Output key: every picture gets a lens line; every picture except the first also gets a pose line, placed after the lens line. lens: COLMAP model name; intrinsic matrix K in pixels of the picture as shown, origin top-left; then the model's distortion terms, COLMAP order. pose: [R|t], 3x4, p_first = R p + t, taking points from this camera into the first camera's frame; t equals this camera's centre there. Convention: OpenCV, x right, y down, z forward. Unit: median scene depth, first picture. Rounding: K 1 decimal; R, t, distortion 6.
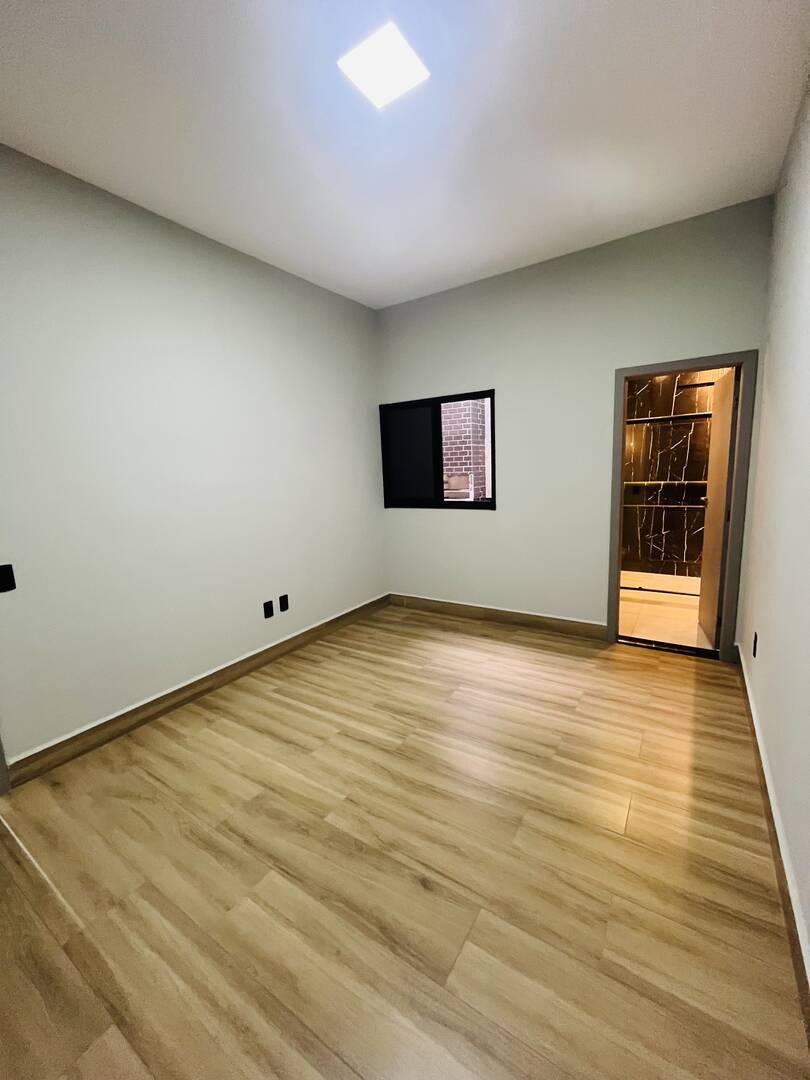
lens RADIAL K [[437.7, 0, 406.5], [0, 437.7, 539.5], [0, 0, 1]] dist [-0.004705, 0.000946]
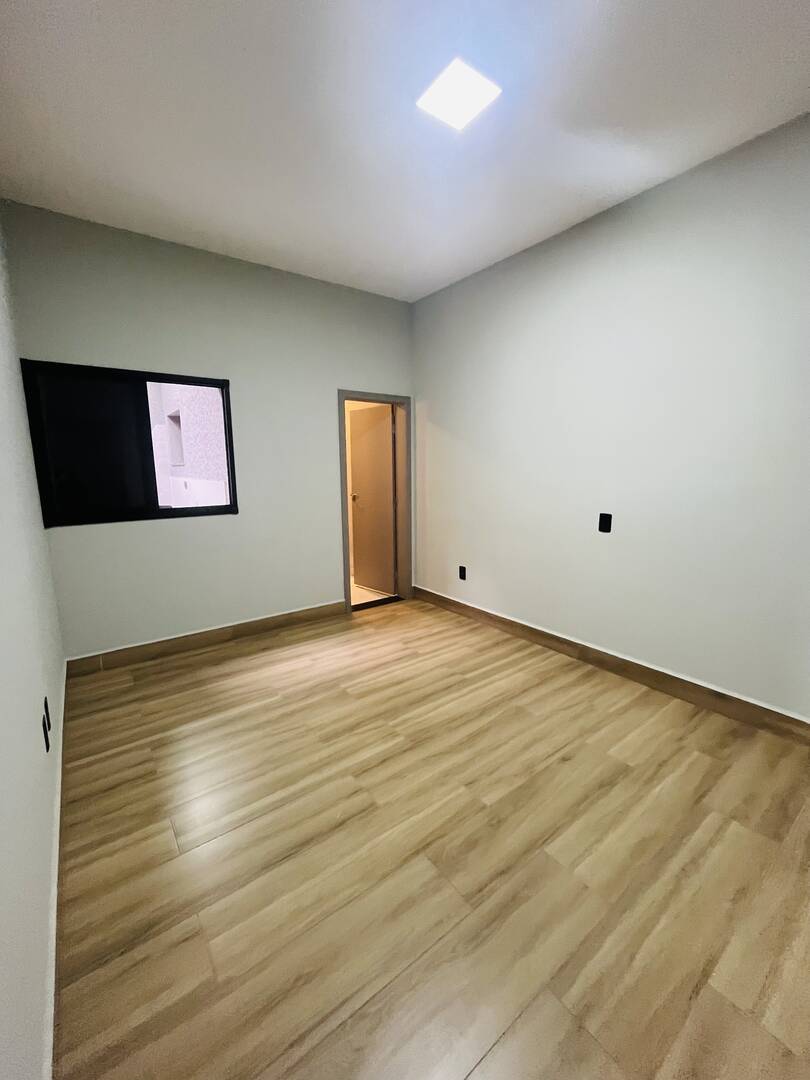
lens RADIAL K [[437.7, 0, 408.4], [0, 437.7, 538.7], [0, 0, 1]] dist [-0.004705, 0.000946]
pose [[0.336401, -0.118431, 0.934242, -0.795864], [0.149337, 0.986216, 0.071247, -0.041773], [-0.929802, 0.115550, 0.349451, 0.538713]]
